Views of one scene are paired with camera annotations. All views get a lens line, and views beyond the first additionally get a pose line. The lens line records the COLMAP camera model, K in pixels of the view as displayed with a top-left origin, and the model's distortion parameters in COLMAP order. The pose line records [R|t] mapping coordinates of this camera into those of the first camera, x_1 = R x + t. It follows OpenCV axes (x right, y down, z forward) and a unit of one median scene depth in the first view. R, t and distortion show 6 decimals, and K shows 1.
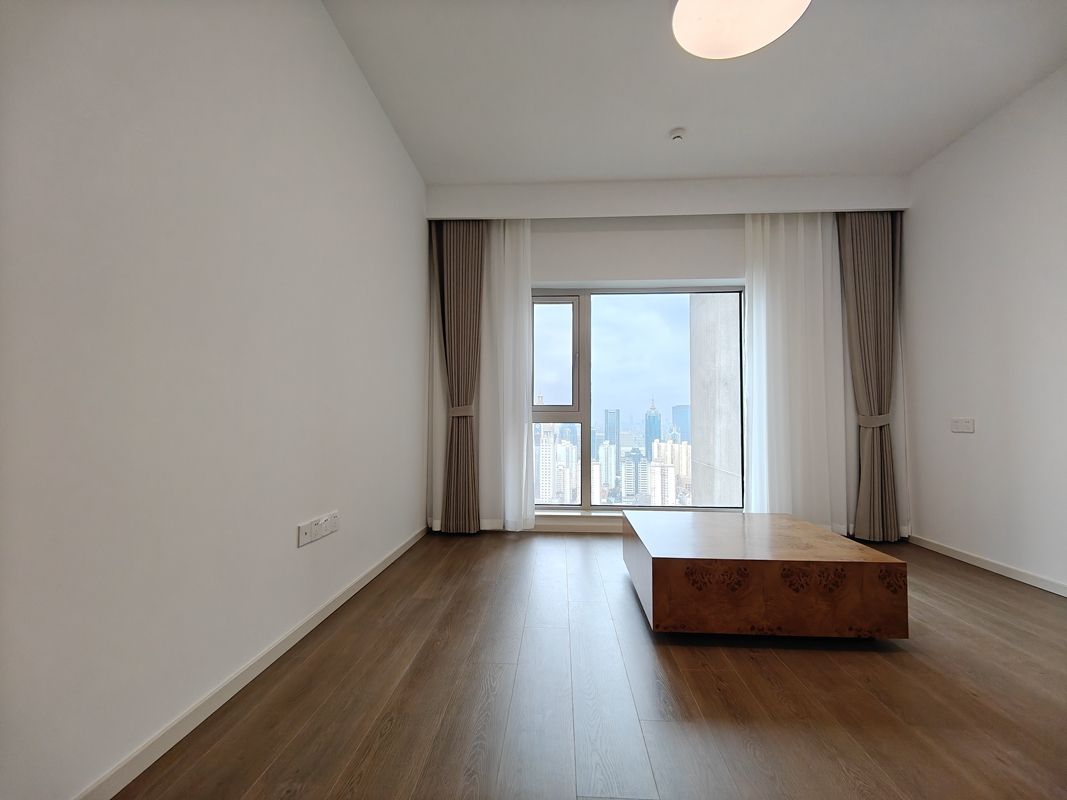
lens RADIAL K [[473.0, 0, 535.2], [0, 473.0, 404.3], [0, 0, 1]] dist [-0.003359, -0.000240]
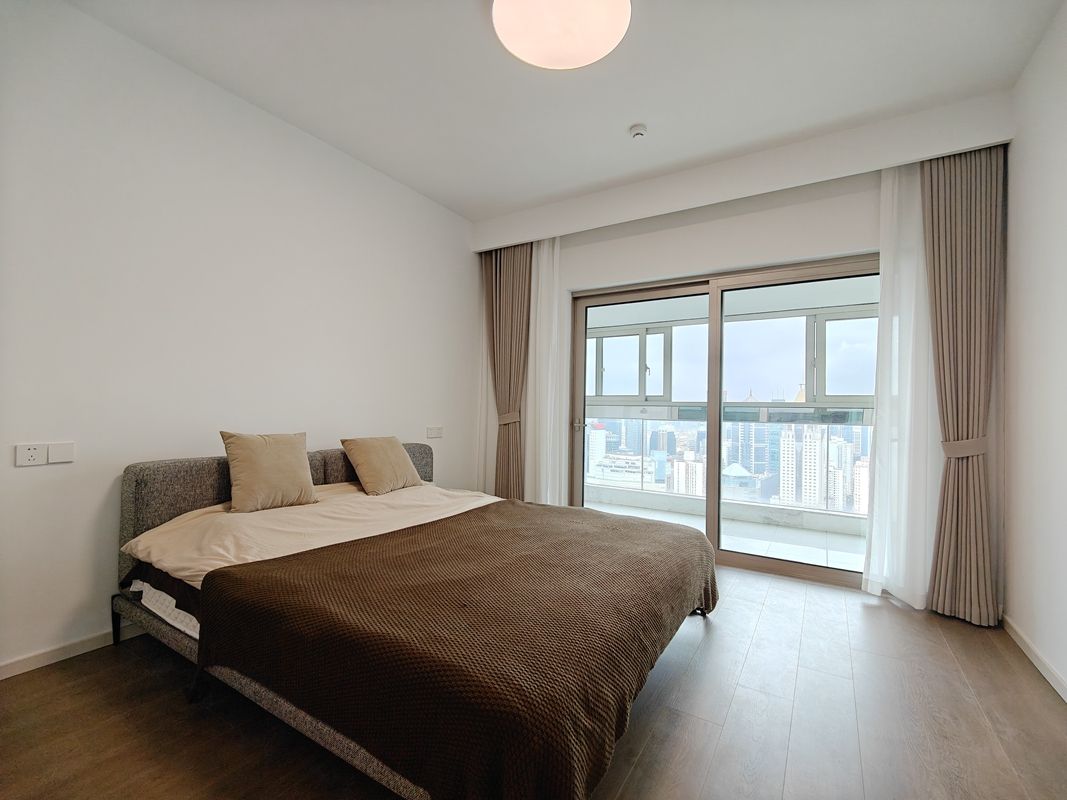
lens RADIAL K [[473.0, 0, 539.5], [0, 473.0, 402.0], [0, 0, 1]] dist [-0.003359, -0.000240]
pose [[0.880832, 0.001565, -0.473426, 0.444432], [0.004223, 0.999929, 0.011162, -0.040460], [0.473410, -0.011831, 0.880763, 0.062493]]
